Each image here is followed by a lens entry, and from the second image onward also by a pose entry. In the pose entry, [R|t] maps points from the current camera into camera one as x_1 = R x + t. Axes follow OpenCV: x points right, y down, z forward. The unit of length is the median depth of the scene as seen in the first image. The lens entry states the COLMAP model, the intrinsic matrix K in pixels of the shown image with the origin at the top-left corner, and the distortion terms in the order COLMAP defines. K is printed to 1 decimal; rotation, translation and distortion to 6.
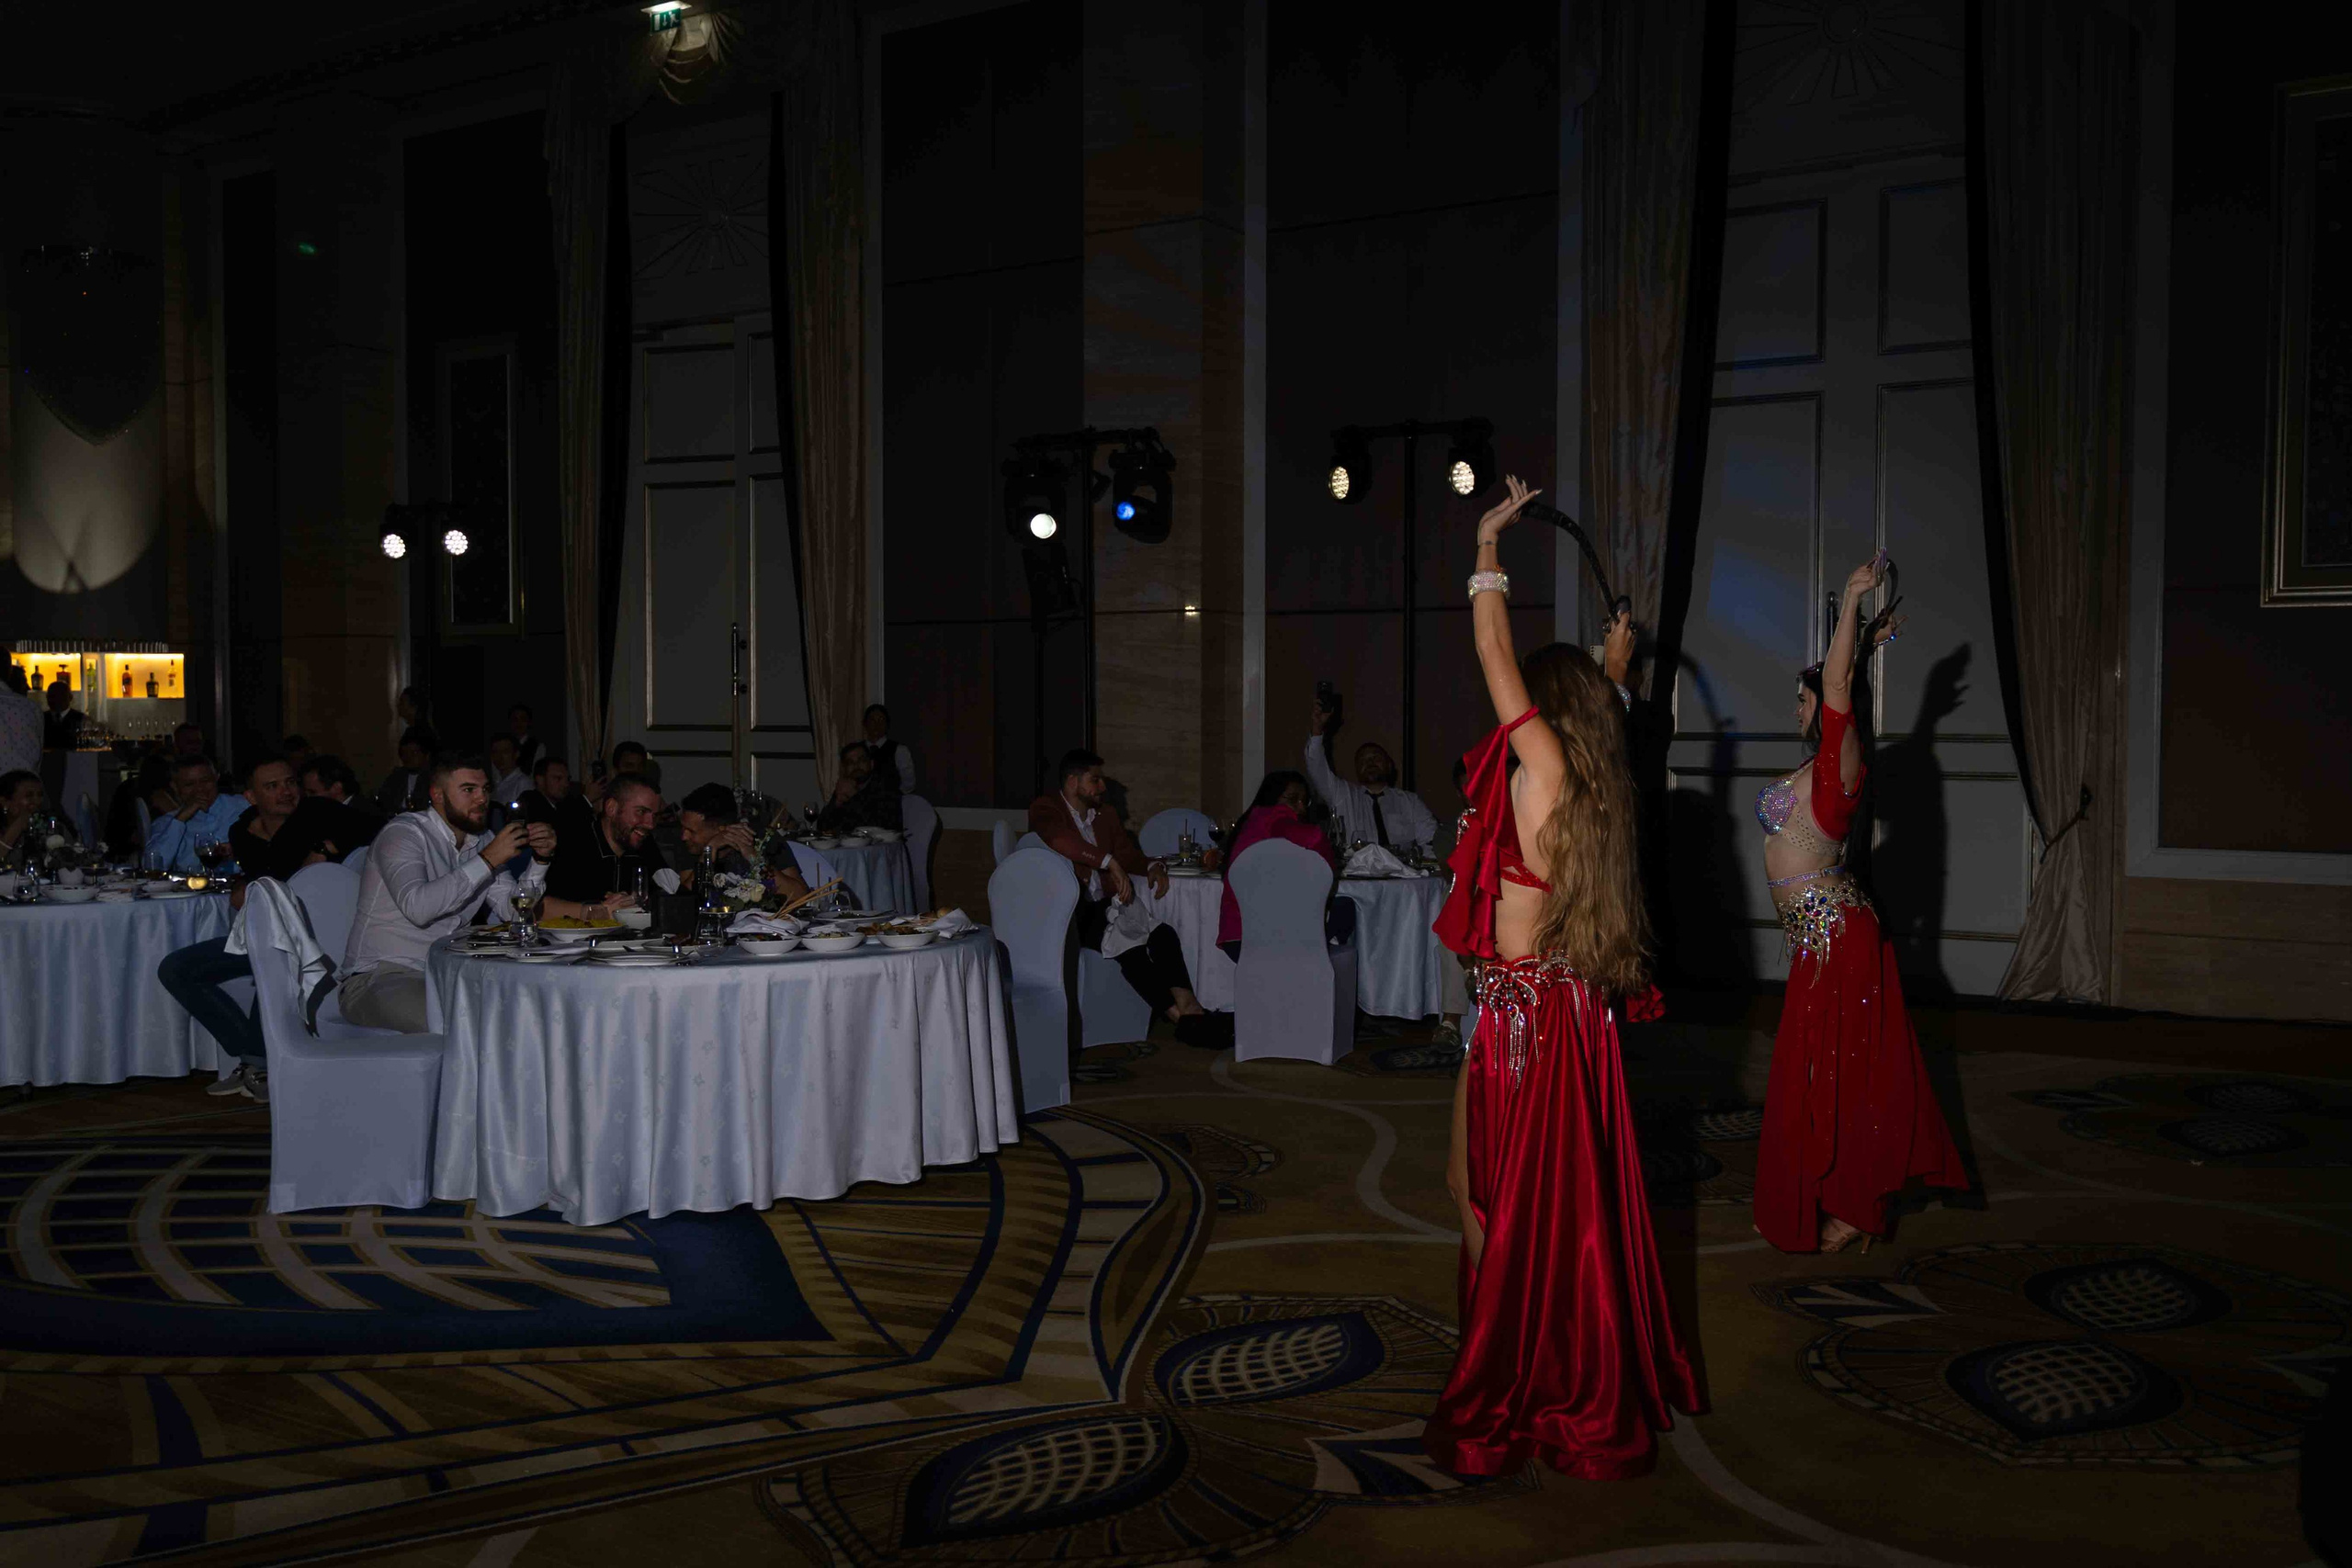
lens RADIAL K [[1917.2, 0, 1177.1], [0, 1917.2, 802.5], [0, 0, 1]] dist [0.002351, -0.009946]
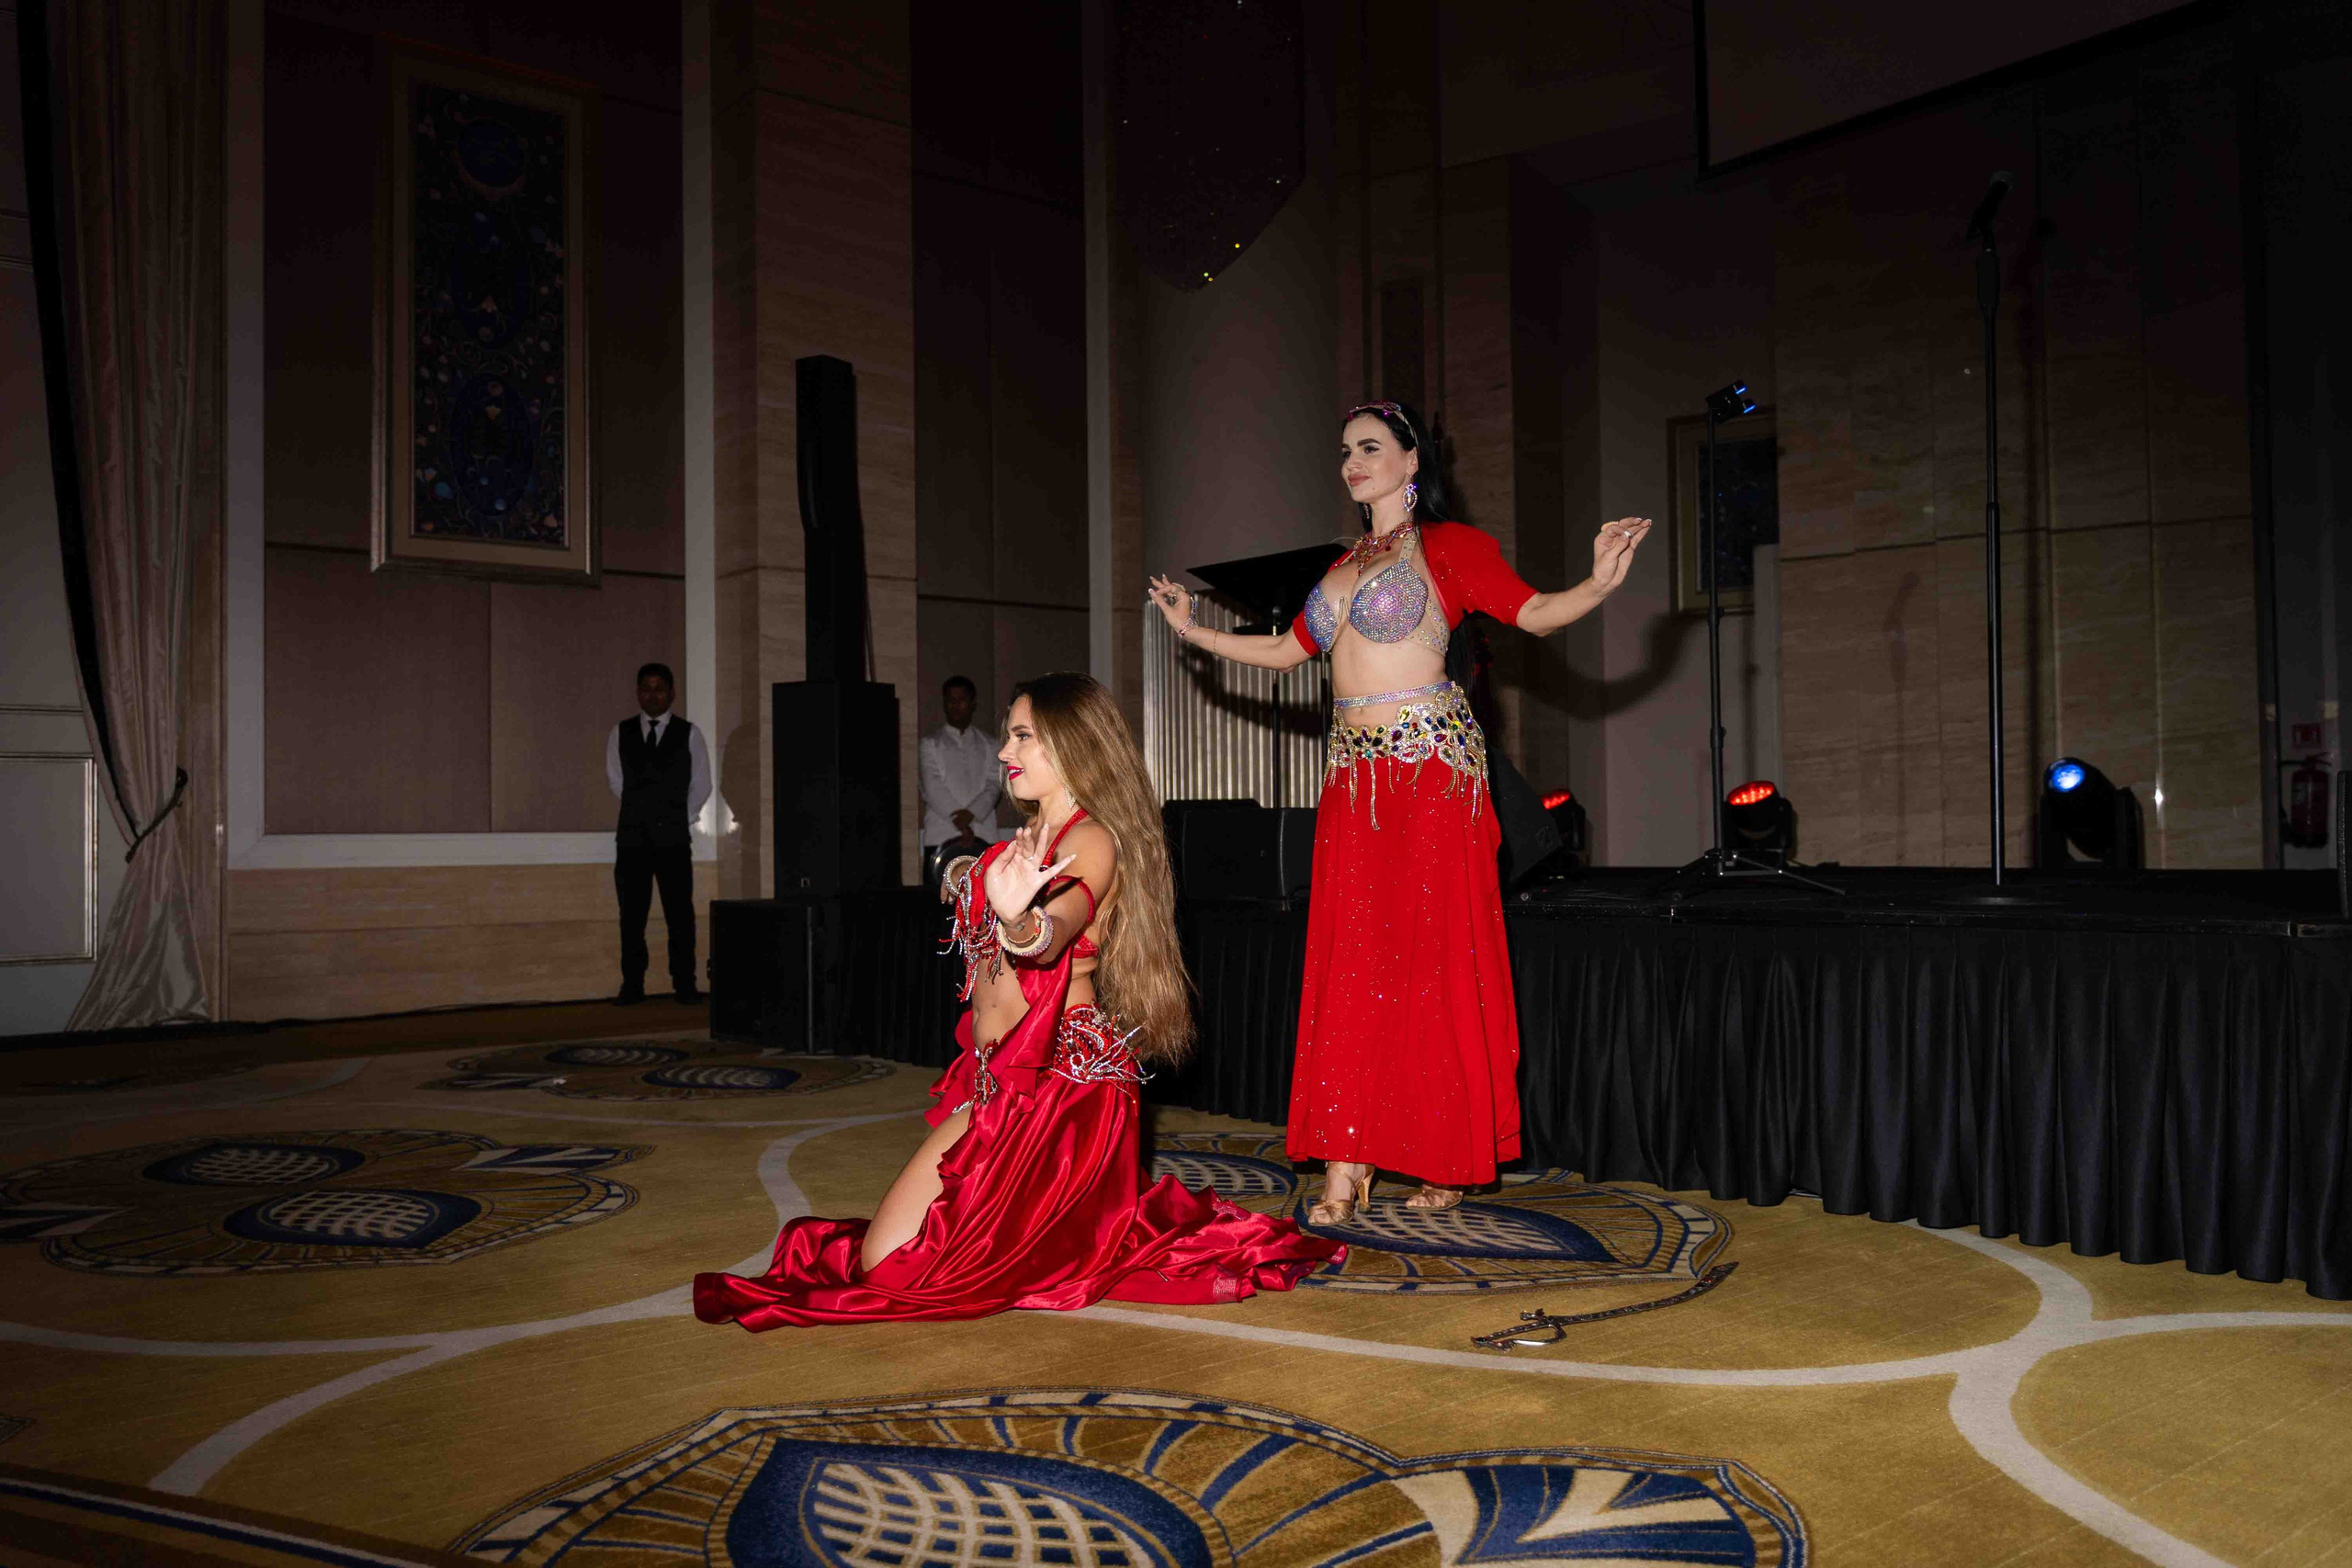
lens RADIAL K [[1879.9, 0, 1173.0], [0, 1879.9, 791.1], [0, 0, 1]] dist [0.000095, -0.008481]
pose [[0.337352, 0.015551, 0.941250, -0.338965], [0.042592, 0.998588, -0.031763, 0.103509], [-0.940415, 0.050805, 0.336213, 0.682008]]
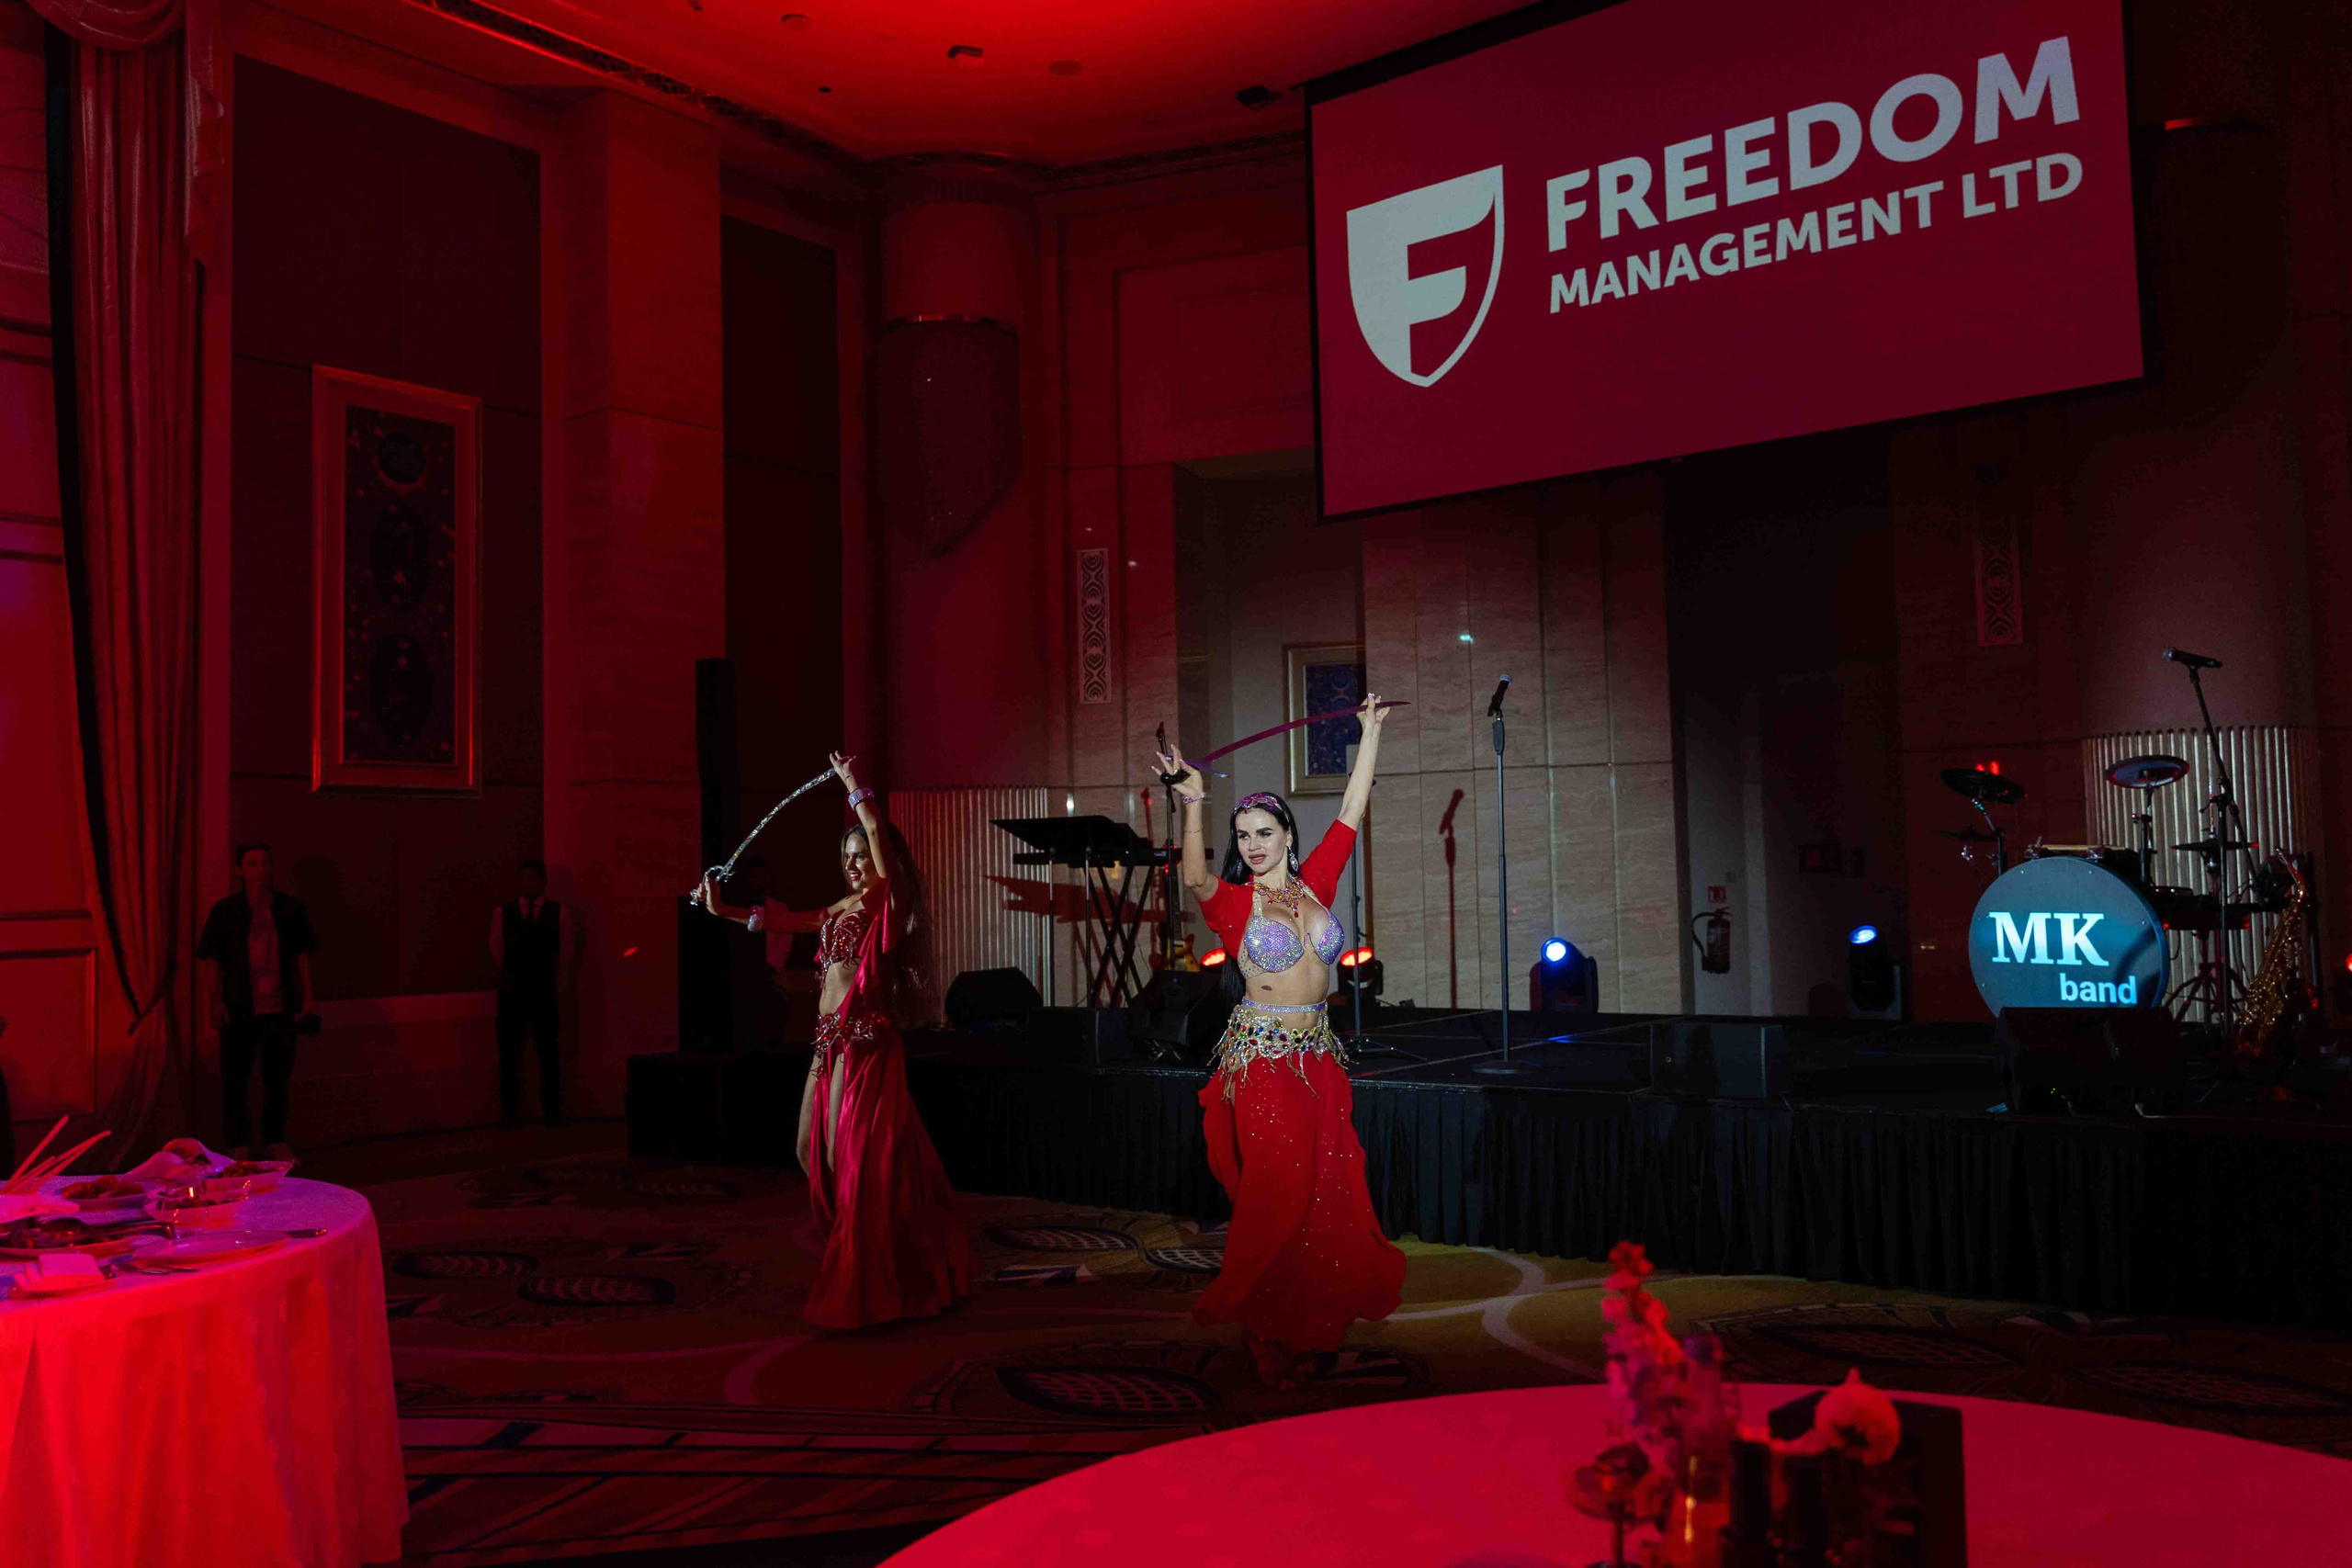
lens RADIAL K [[1917.2, 0, 1177.1], [0, 1917.2, 802.5], [0, 0, 1]] dist [0.002351, -0.009946]
pose [[0.113307, 0.032433, 0.993030, -1.130308], [0.052083, 0.997899, -0.038535, -0.049108], [-0.992194, 0.056086, 0.111380, 0.703741]]
